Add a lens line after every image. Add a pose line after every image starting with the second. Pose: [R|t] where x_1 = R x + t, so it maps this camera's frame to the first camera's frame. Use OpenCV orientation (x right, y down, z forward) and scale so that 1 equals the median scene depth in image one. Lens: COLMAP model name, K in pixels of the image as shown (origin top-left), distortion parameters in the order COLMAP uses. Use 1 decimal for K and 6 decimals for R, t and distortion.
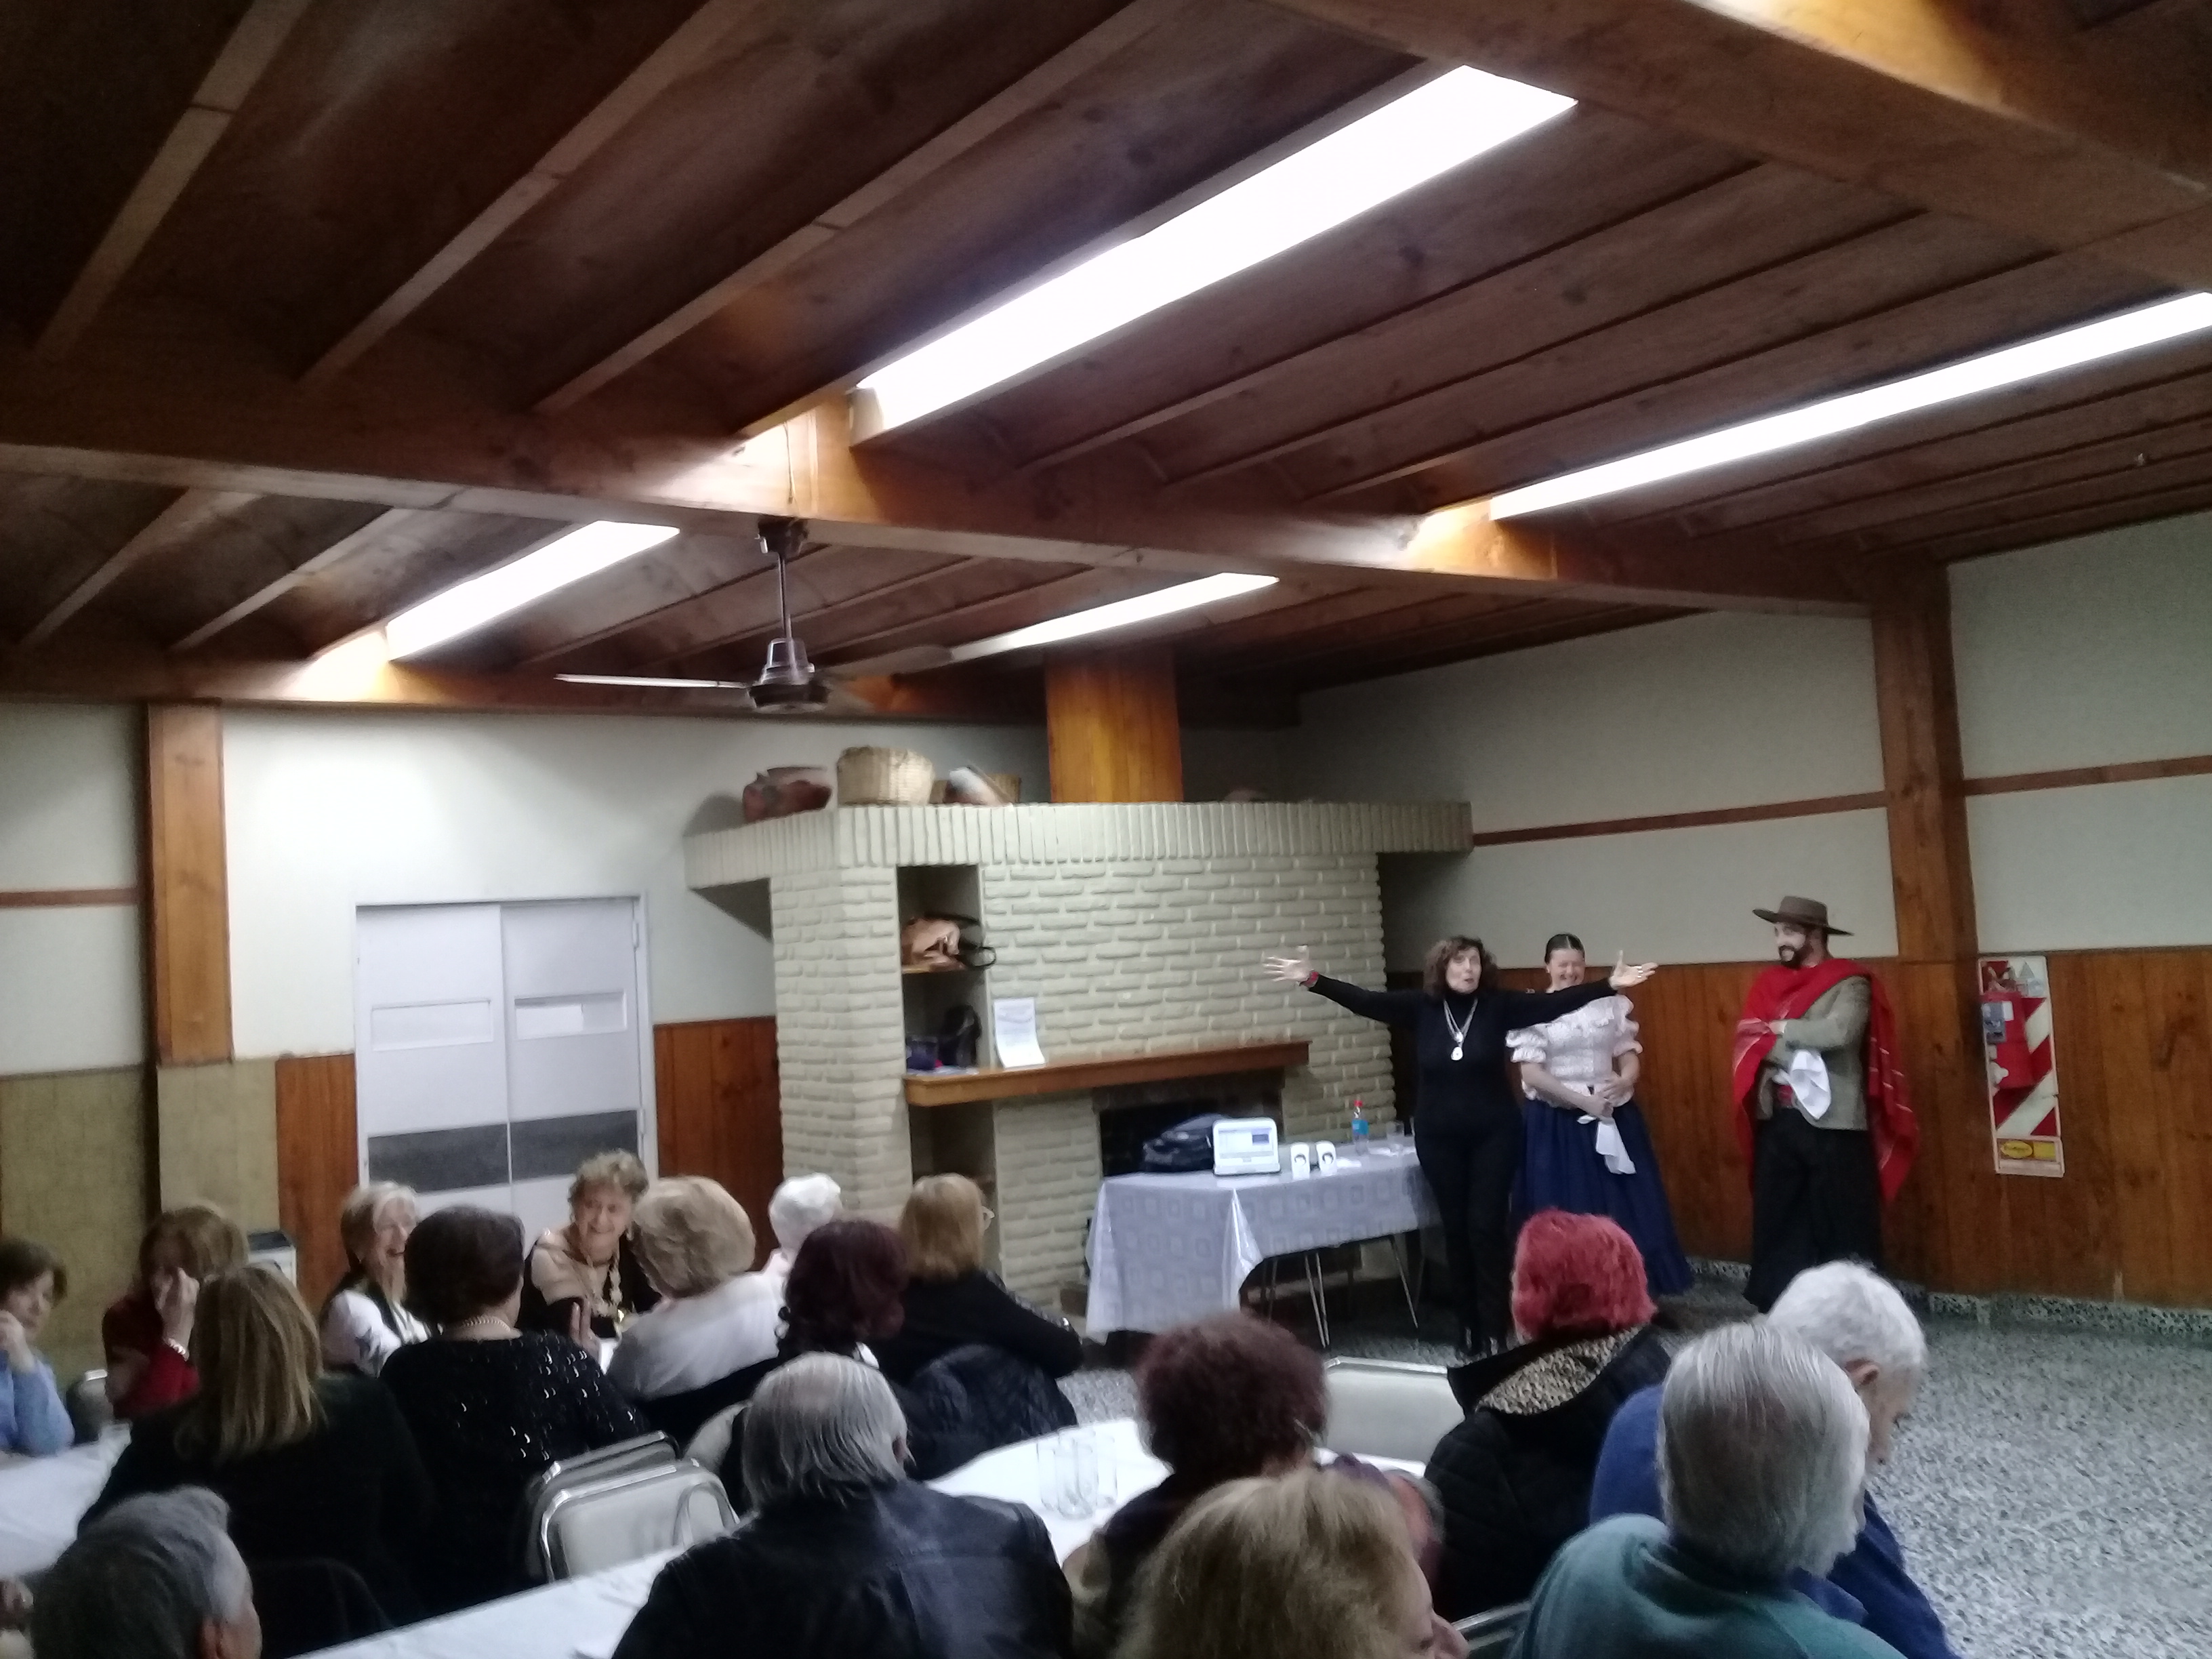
lens RADIAL K [[2016.7, 0, 1062.2], [0, 2016.7, 799.5], [0, 0, 1]] dist [0.067575, -0.111397]
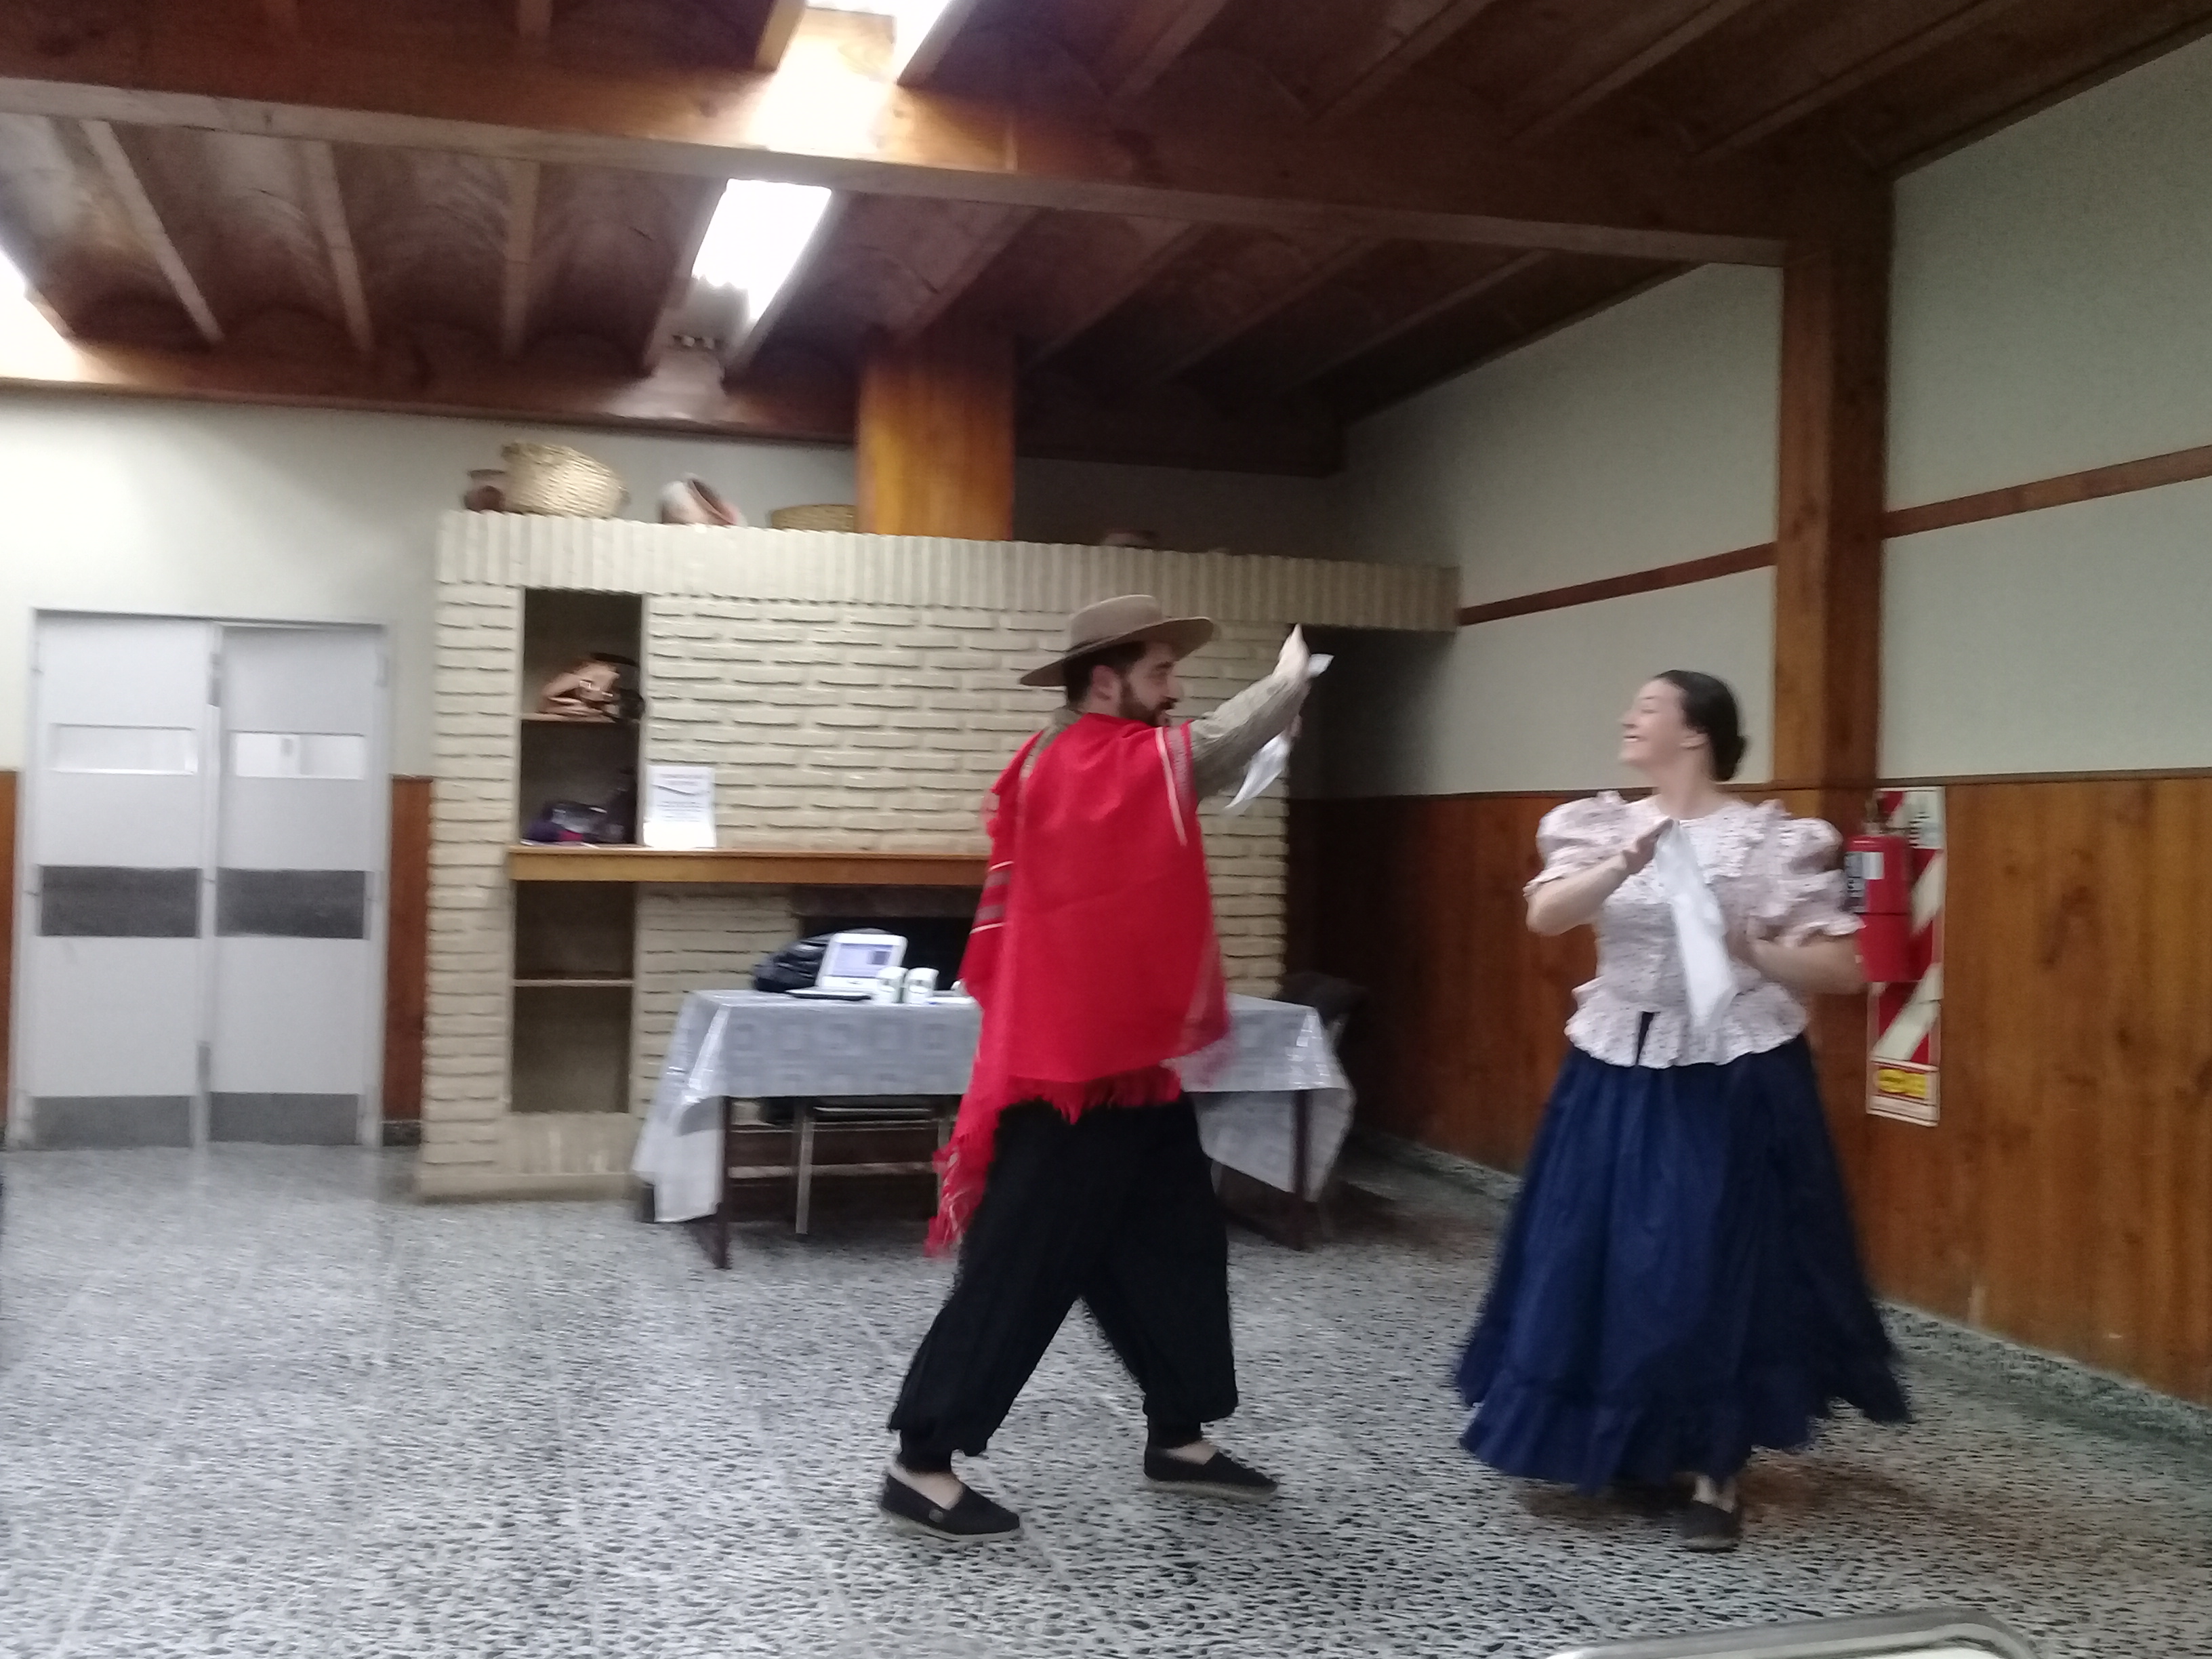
lens RADIAL K [[2311.9, 0, 1063.7], [0, 2311.9, 802.2], [0, 0, 1]] dist [0.106520, -0.226810]
pose [[0.931082, 0.072676, -0.357496, 0.443862], [-0.049037, 0.995995, 0.074764, 0.036660], [0.361498, -0.052081, 0.930917, 0.194320]]
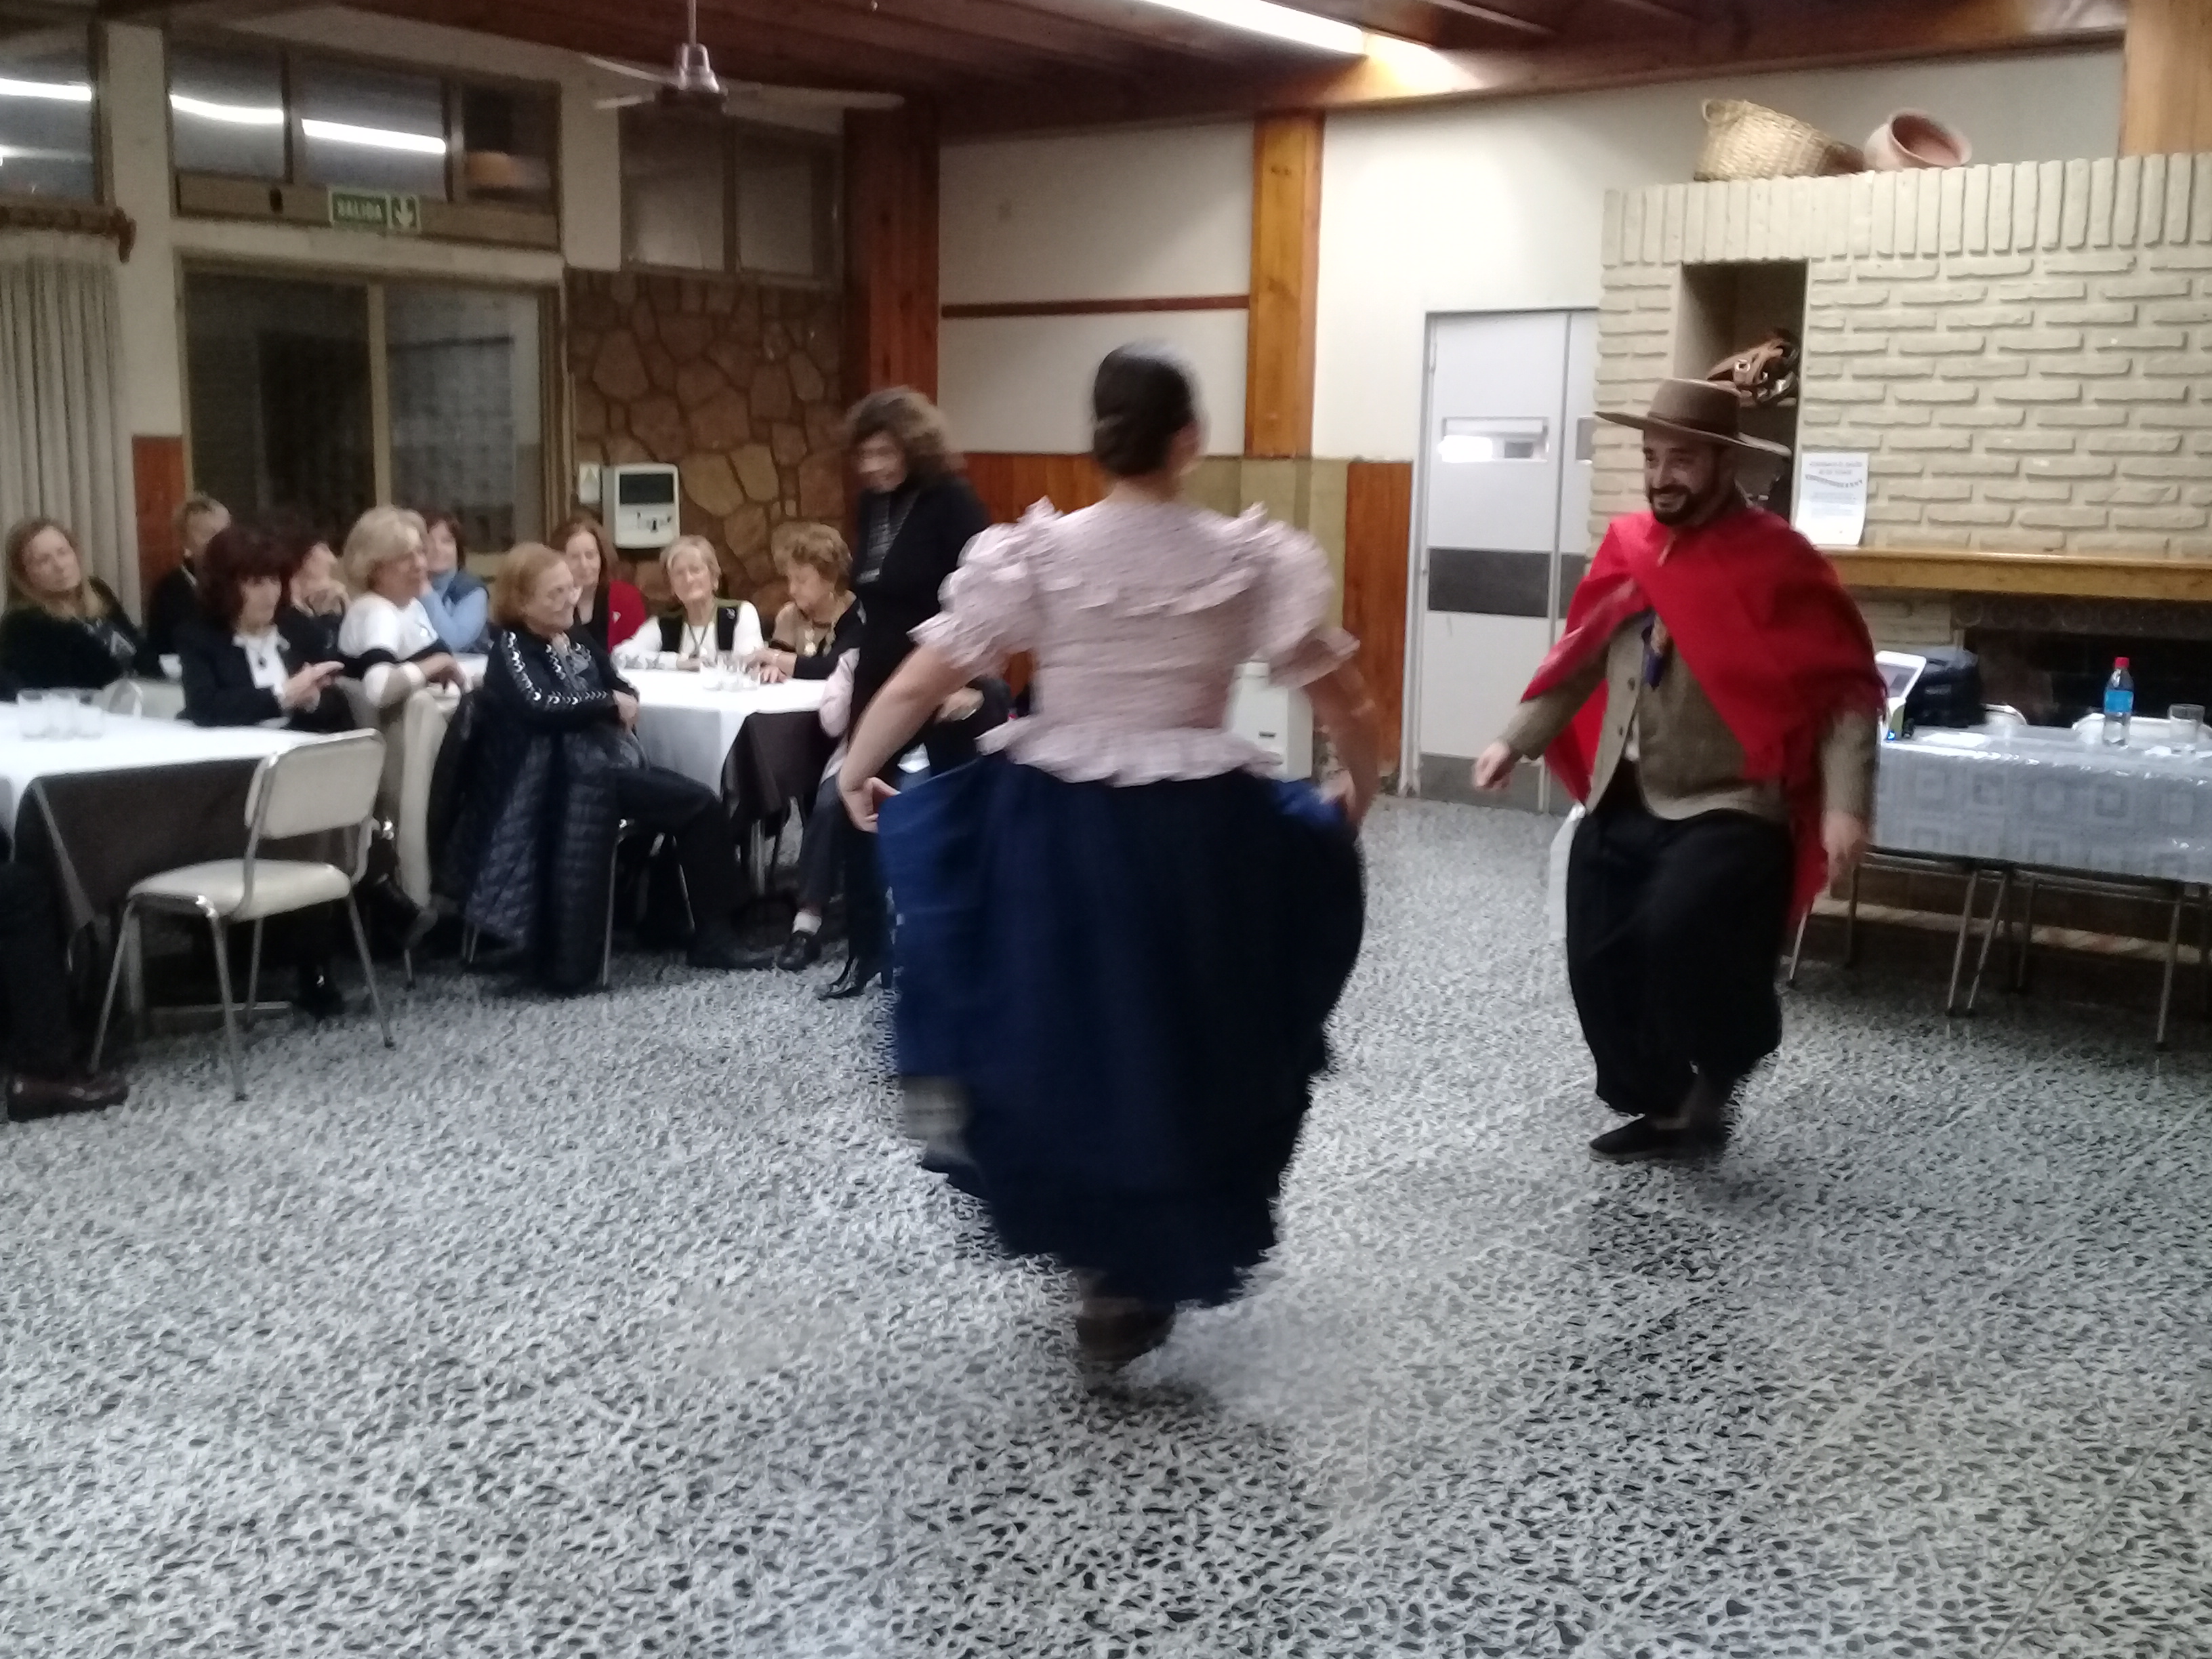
lens RADIAL K [[2280.9, 0, 1079.2], [0, 2280.9, 818.5], [0, 0, 1]] dist [0.076378, -0.158673]
pose [[0.280430, 0.213615, -0.935803, 0.687833], [0.037856, 0.971703, 0.233154, 0.024288], [0.959128, -0.100809, 0.264408, 0.506898]]
